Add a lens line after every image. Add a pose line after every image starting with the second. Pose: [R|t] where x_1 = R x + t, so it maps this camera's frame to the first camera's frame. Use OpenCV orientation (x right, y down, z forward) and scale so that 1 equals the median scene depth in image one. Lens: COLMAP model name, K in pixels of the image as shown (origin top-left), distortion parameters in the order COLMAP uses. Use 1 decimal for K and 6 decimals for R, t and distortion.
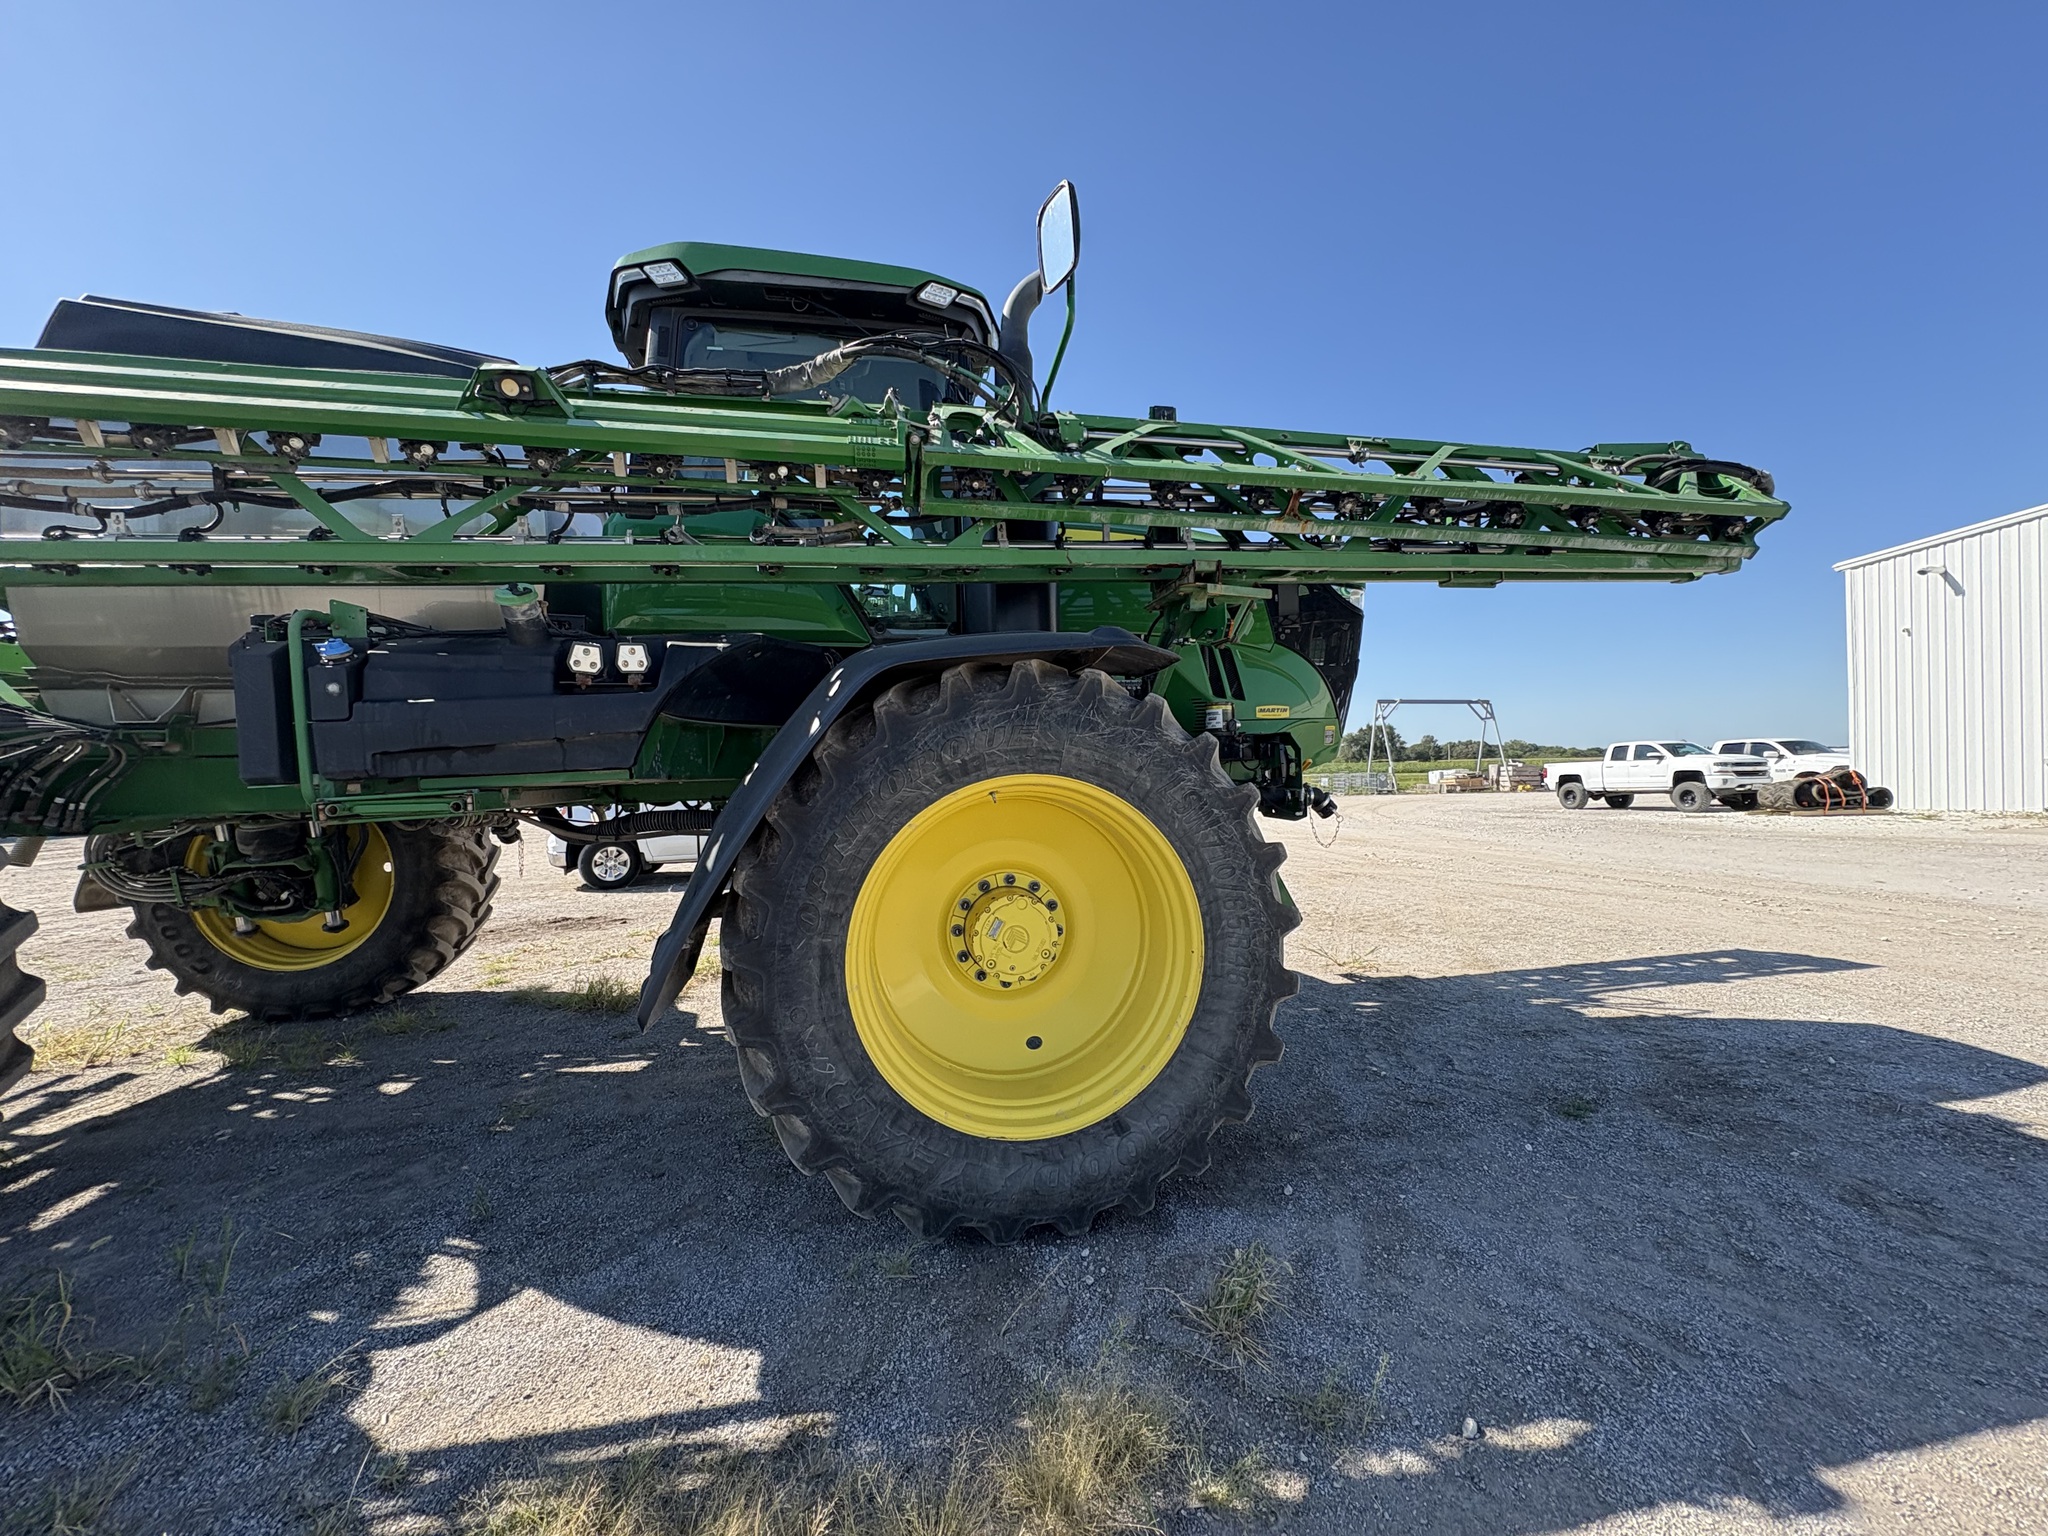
lens RADIAL K [[814.0, 0, 1019.7], [0, 814.0, 771.3], [0, 0, 1]] dist [-0.000381, 0.000572]
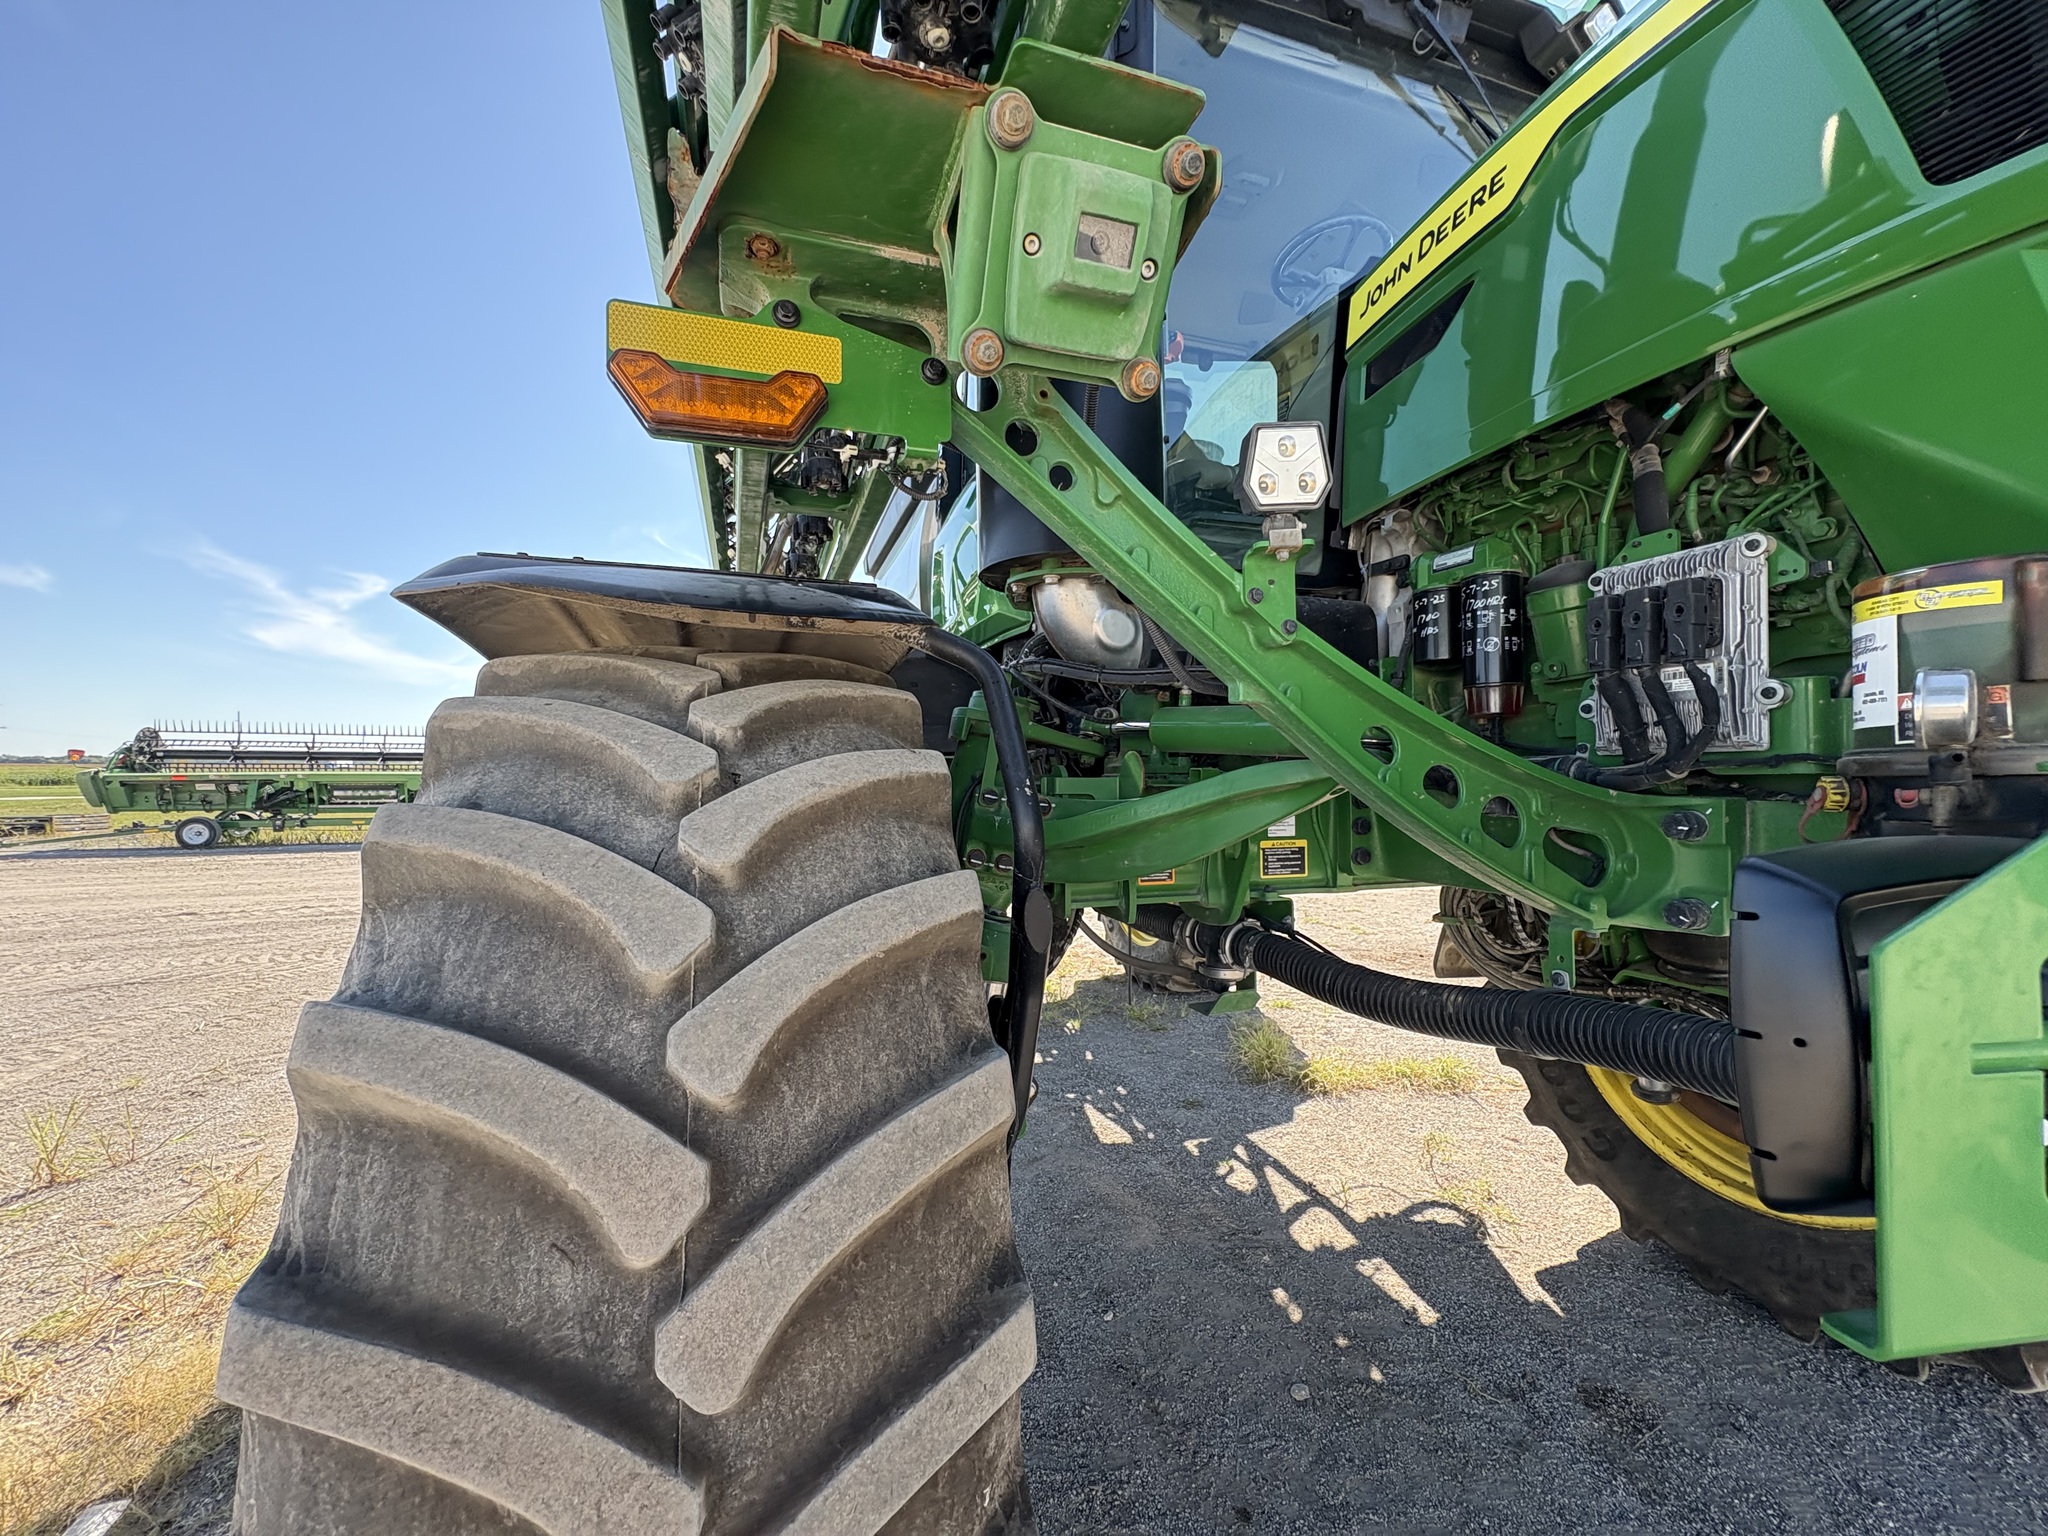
lens RADIAL K [[814.0, 0, 1024.4], [0, 814.0, 772.2], [0, 0, 1]] dist [-0.000381, 0.000572]
pose [[0.146527, 0.015241, -0.989089, 0.466134], [-0.007516, 0.999870, 0.014293, -0.053711], [0.989178, 0.005339, 0.146623, 0.957080]]
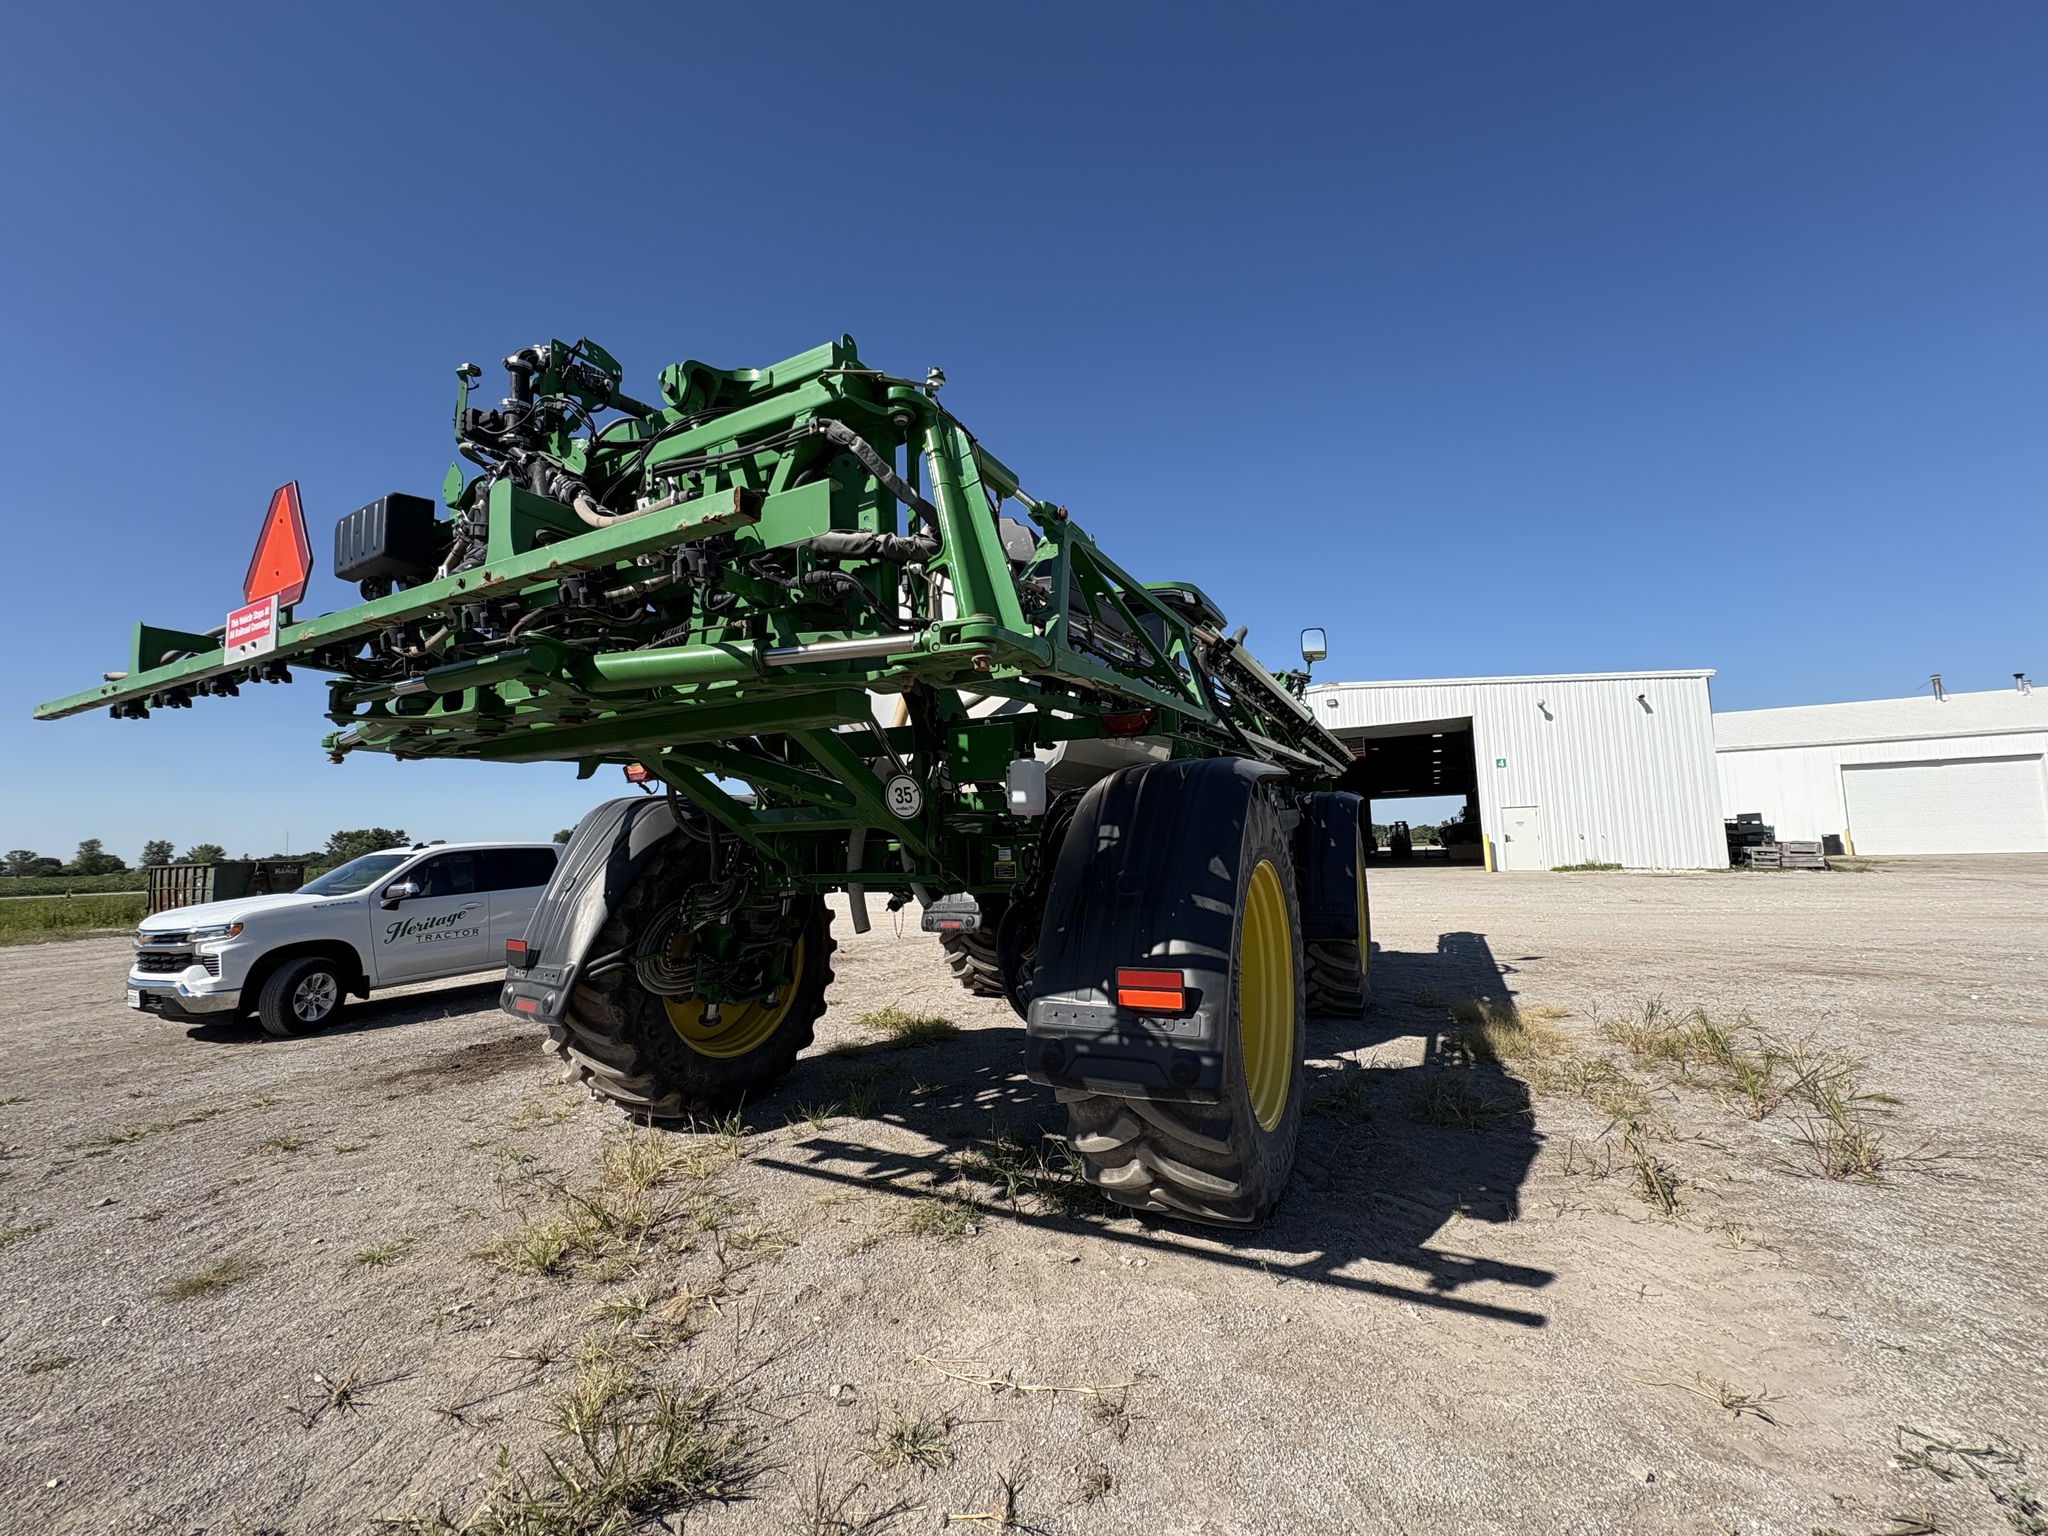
lens RADIAL K [[814.0, 0, 1018.0], [0, 814.0, 767.6], [0, 0, 1]] dist [-0.000381, 0.000572]
pose [[0.616486, 0.070879, 0.784169, -2.220989], [0.026746, 0.993480, -0.110824, 0.021524], [-0.786911, 0.089295, 0.610571, 0.132378]]
